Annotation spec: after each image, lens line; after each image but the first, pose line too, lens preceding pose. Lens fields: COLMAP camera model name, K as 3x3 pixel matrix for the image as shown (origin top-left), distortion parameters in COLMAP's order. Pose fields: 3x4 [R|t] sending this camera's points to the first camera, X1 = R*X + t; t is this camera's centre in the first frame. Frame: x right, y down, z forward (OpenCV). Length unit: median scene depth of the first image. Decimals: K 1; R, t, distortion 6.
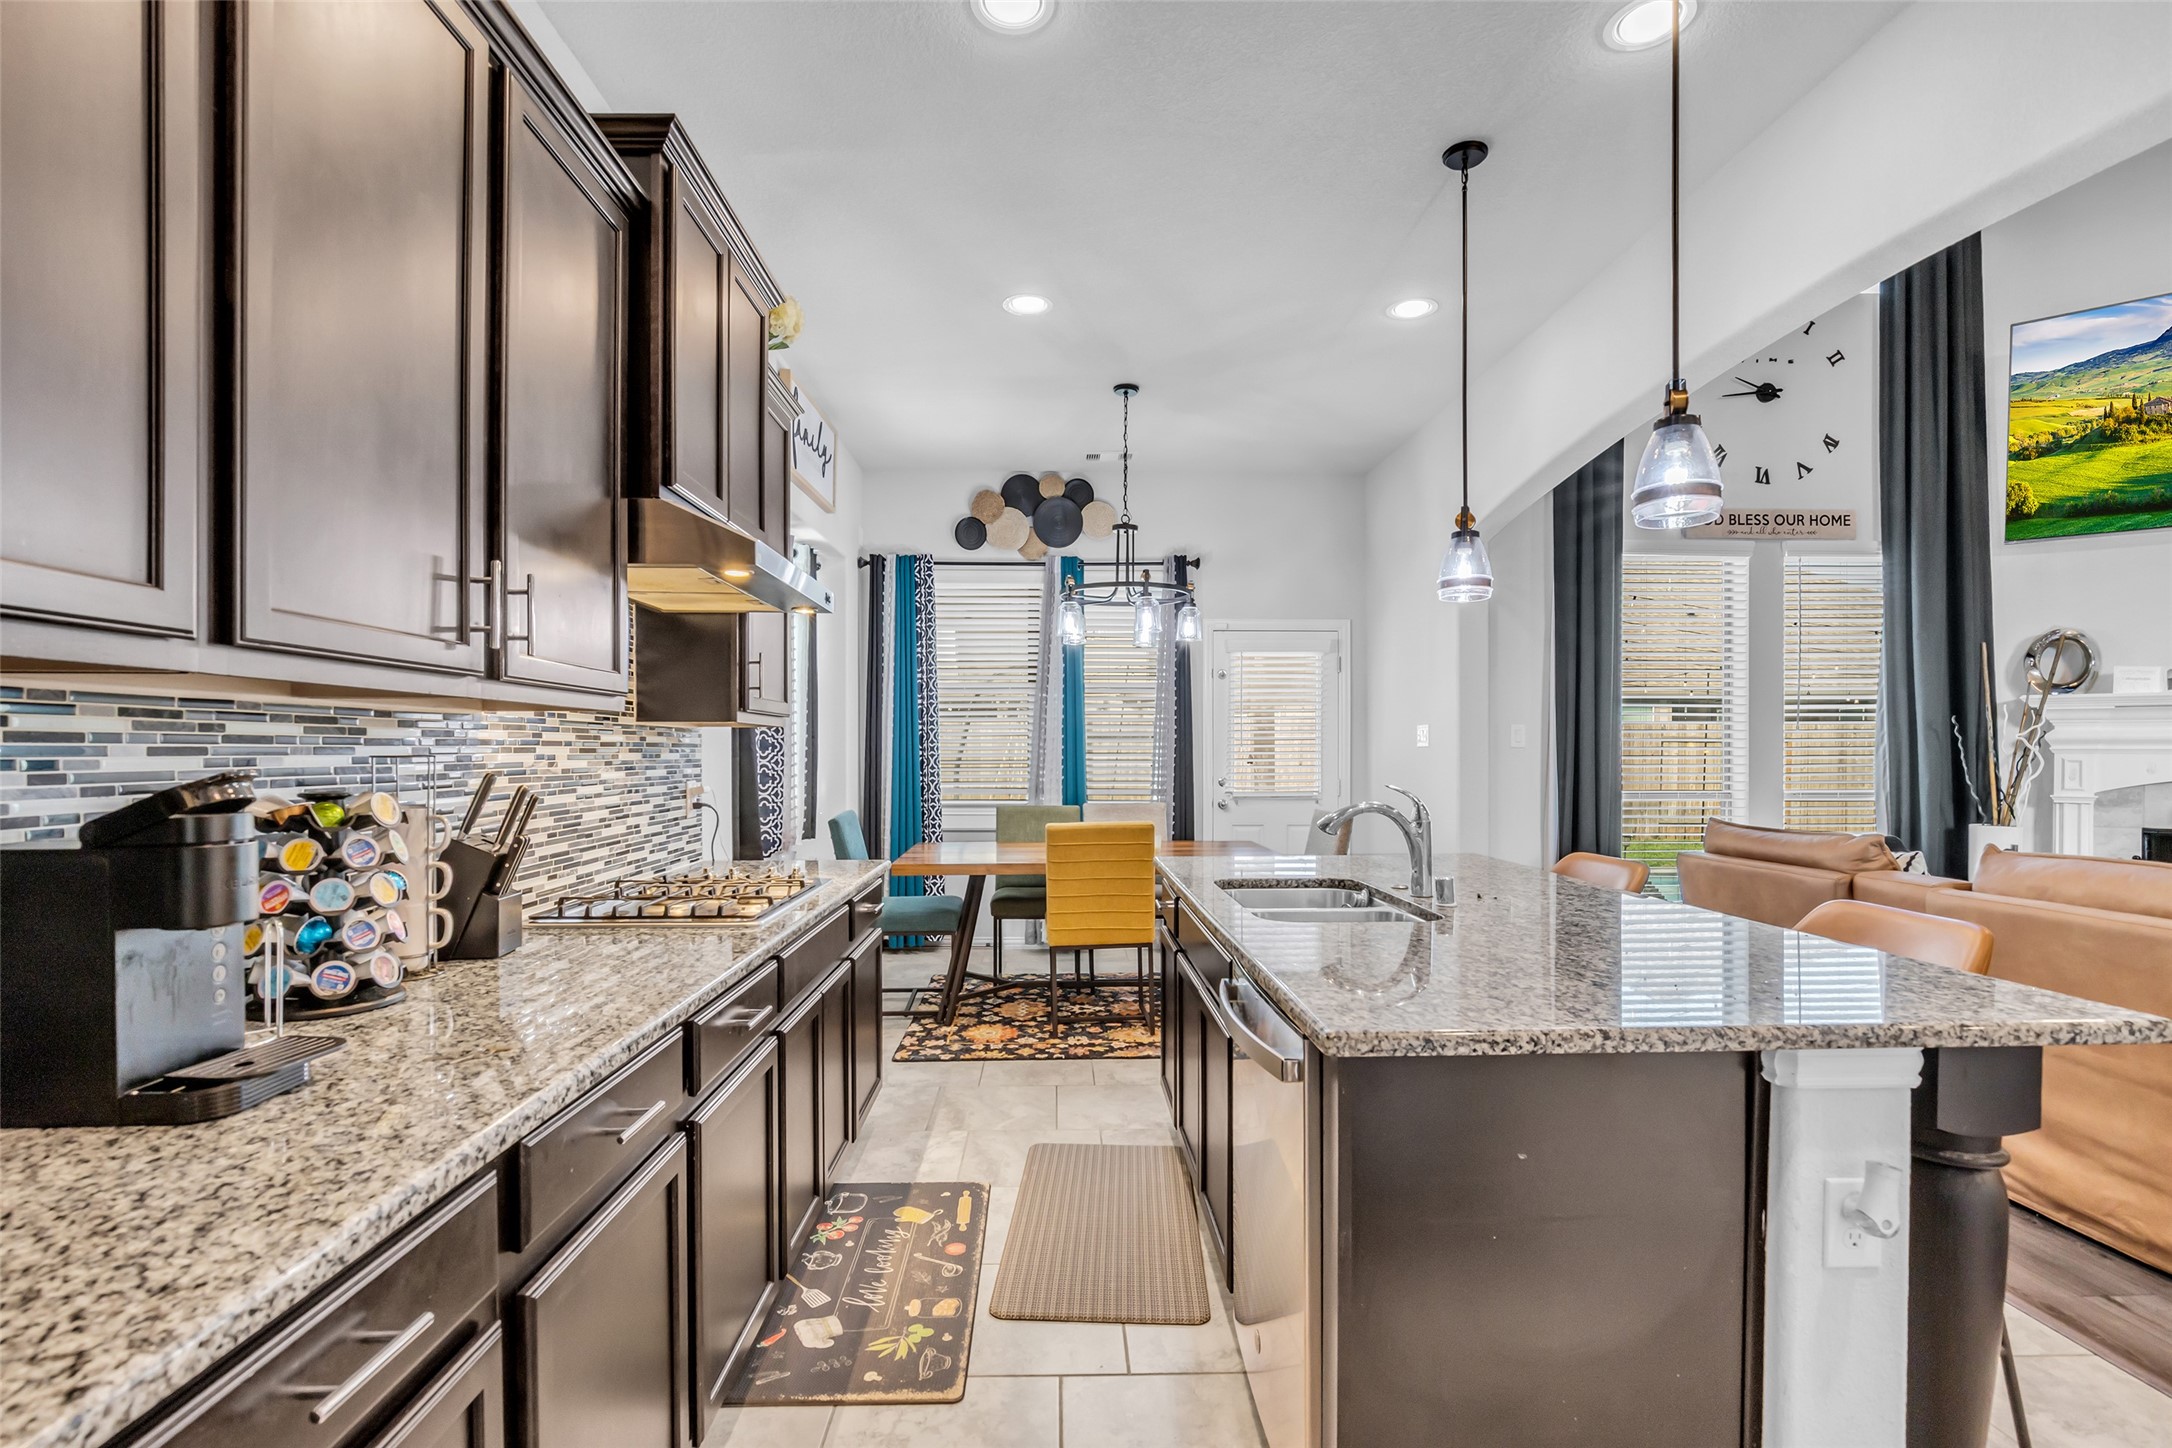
lens RADIAL K [[1004.1, 0, 1085.7], [0, 1004.1, 754.9], [0, 0, 1]] dist [-0.014707, 0.004159]
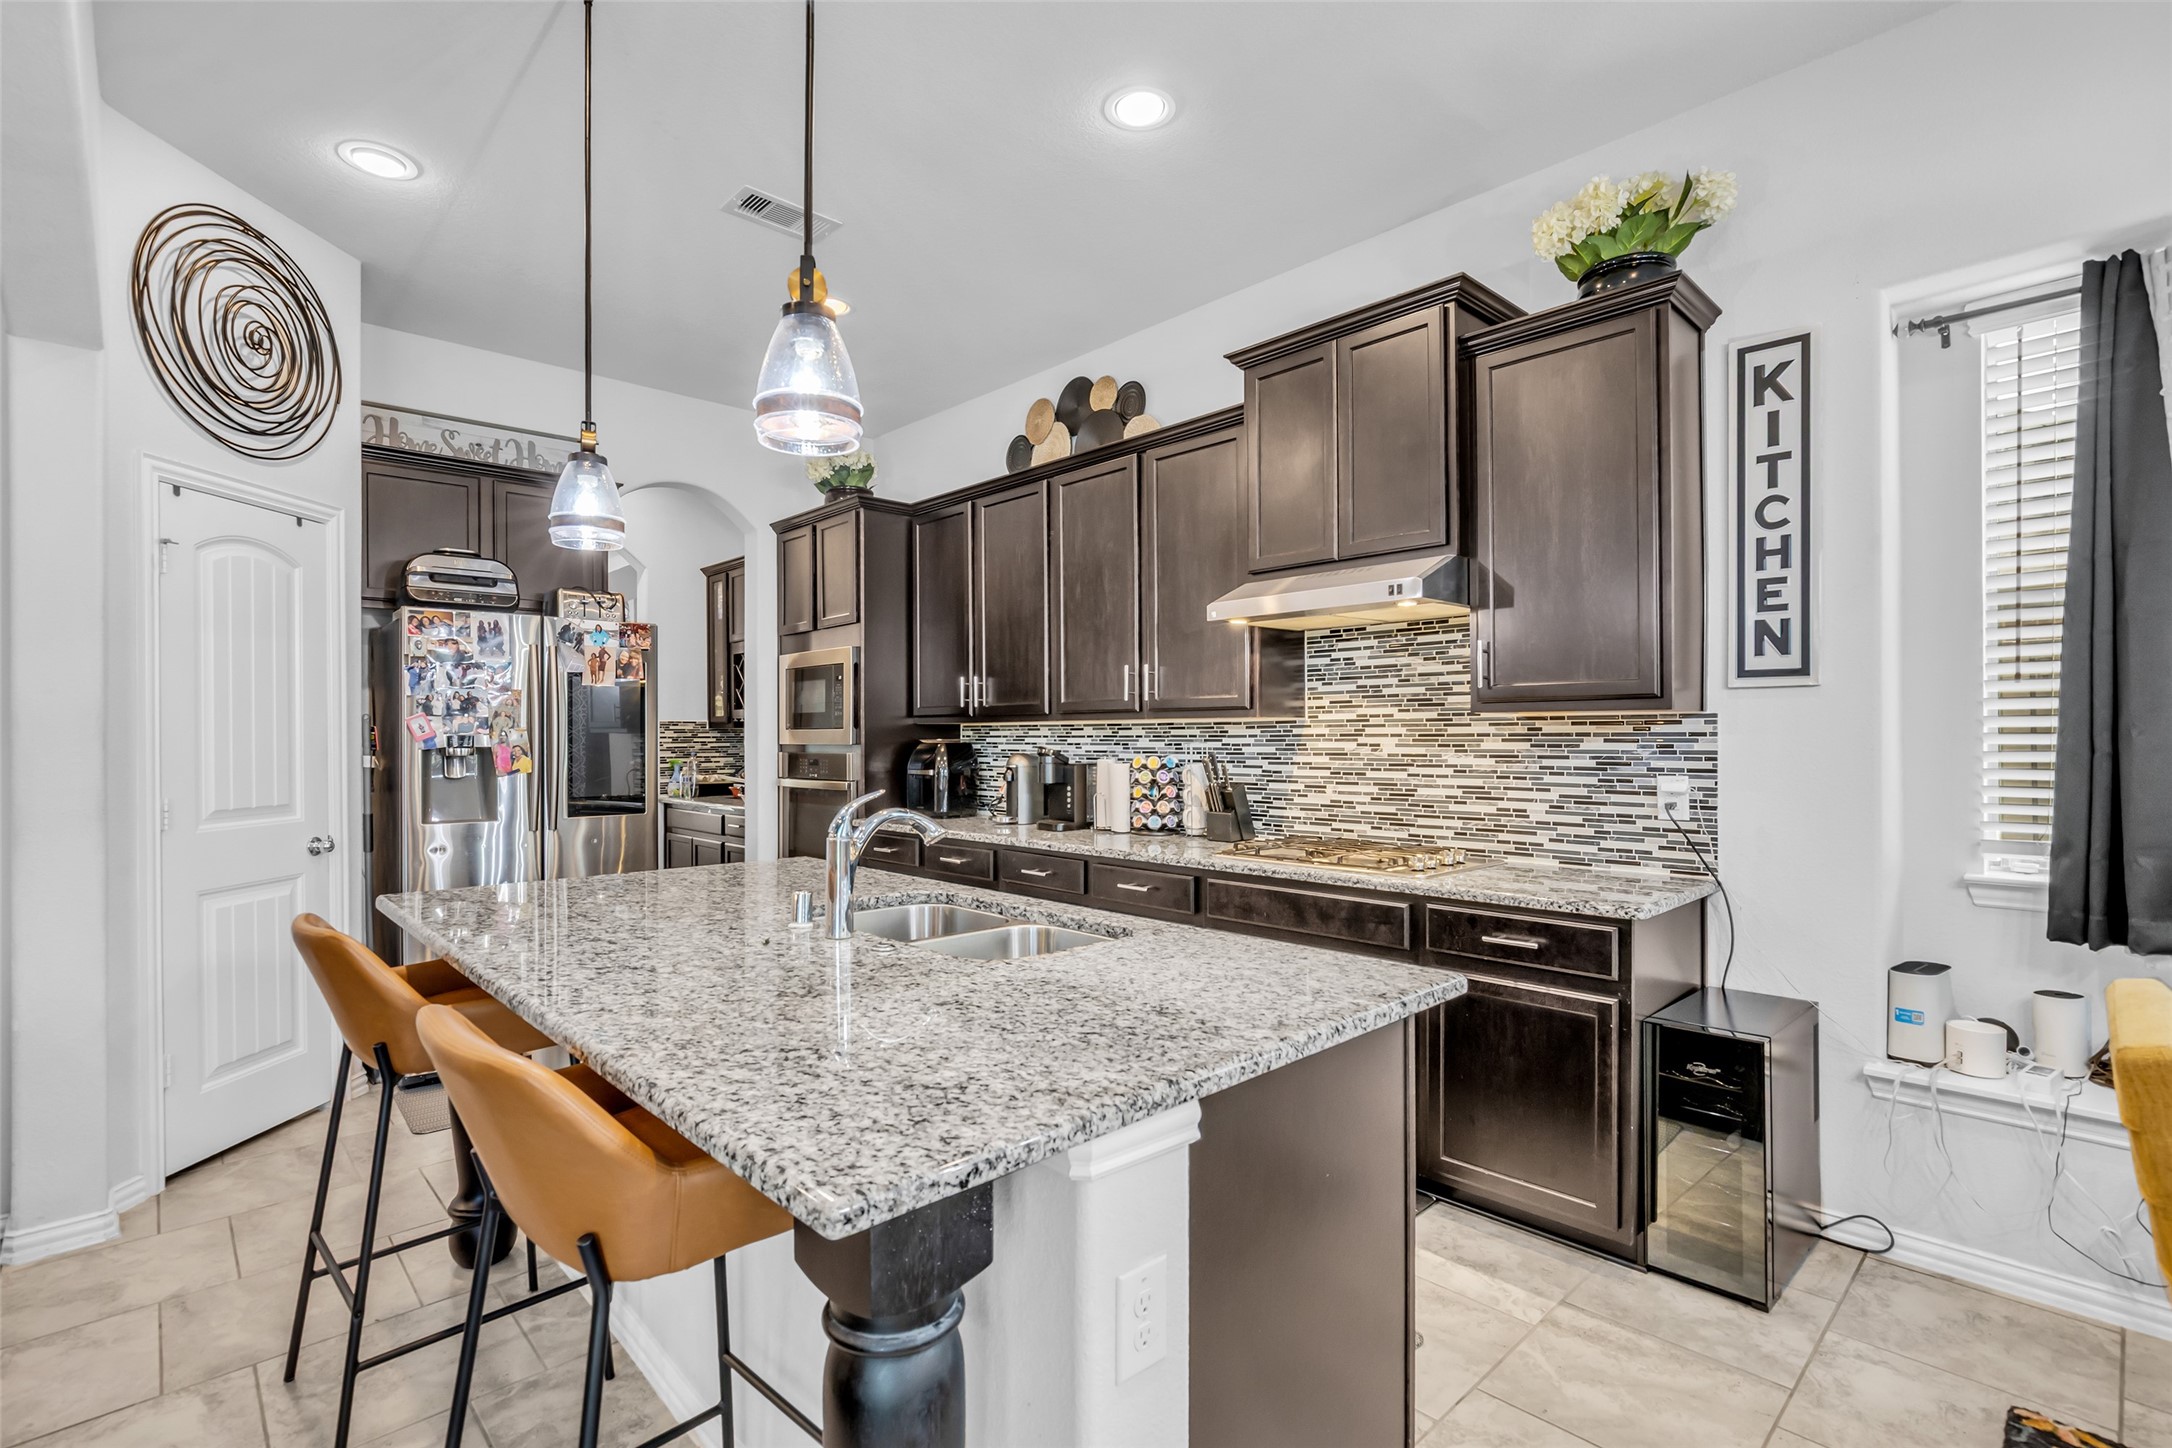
lens RADIAL K [[1004.1, 0, 1078.6], [0, 1004.1, 734.2], [0, 0, 1]] dist [-0.014707, 0.004159]
pose [[-0.748795, 0.002612, -0.662796, 0.420585], [0.001642, 0.999996, 0.002086, -0.009413], [0.662799, 0.000473, -0.748797, 1.012407]]
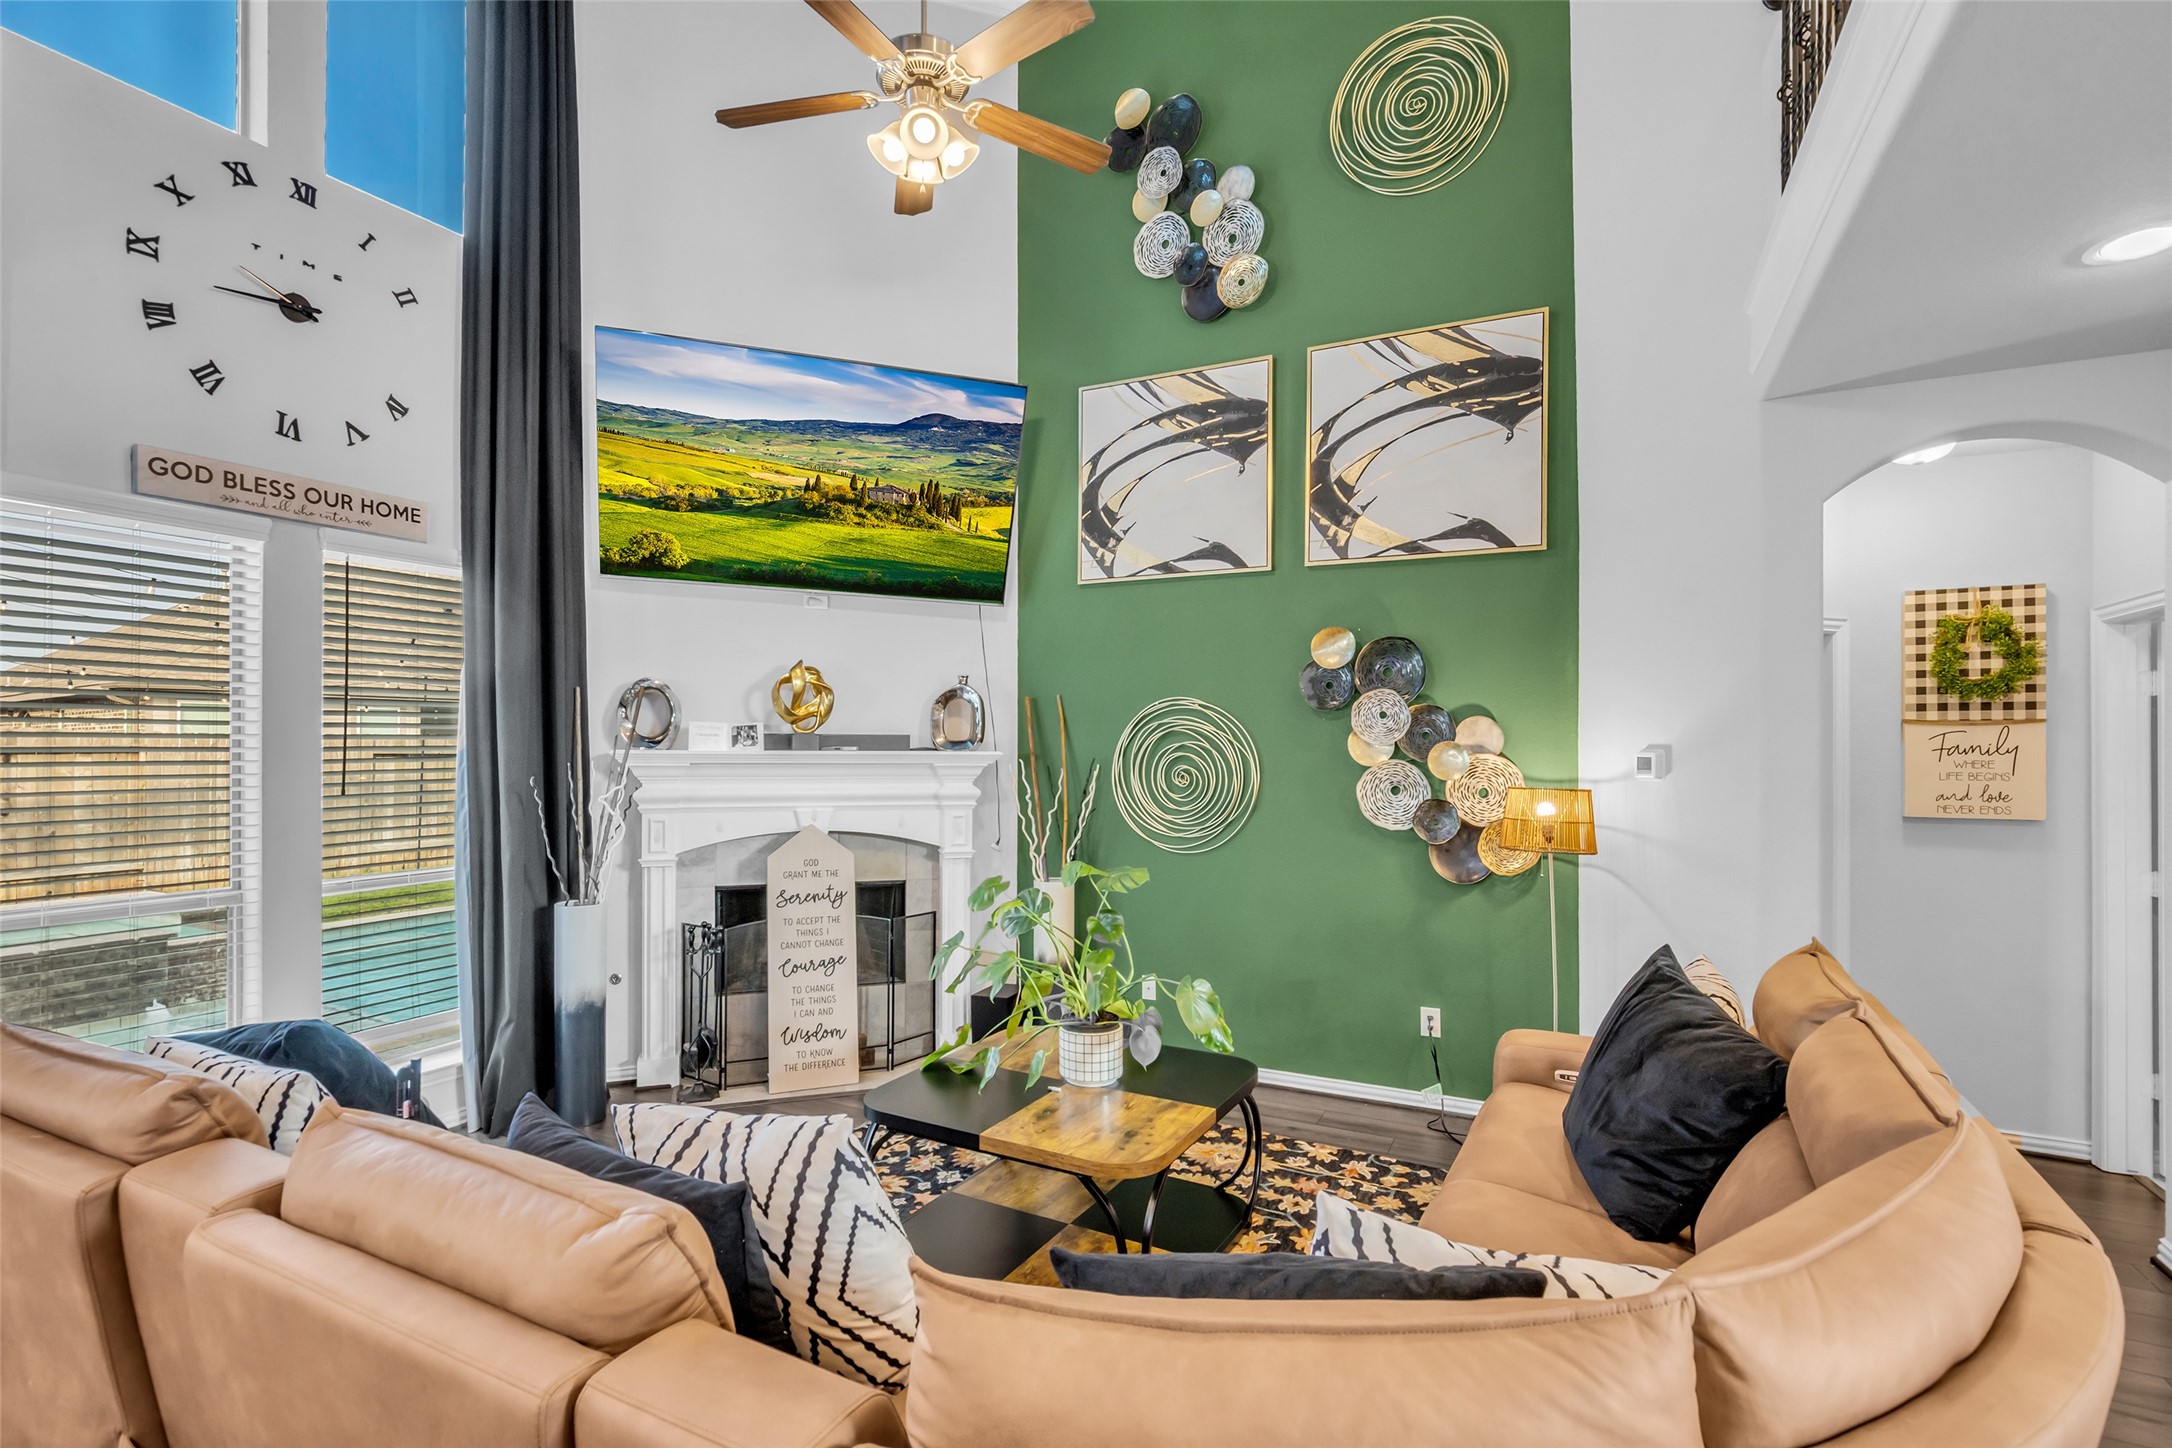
lens RADIAL K [[1004.1, 0, 1069.6], [0, 1004.1, 735.0], [0, 0, 1]] dist [-0.014707, 0.004159]
pose [[0.481188, 0.007627, 0.876584, 0.412633], [0.001562, 0.999953, -0.009558, -0.074003], [-0.876616, 0.005969, 0.481153, 0.246016]]
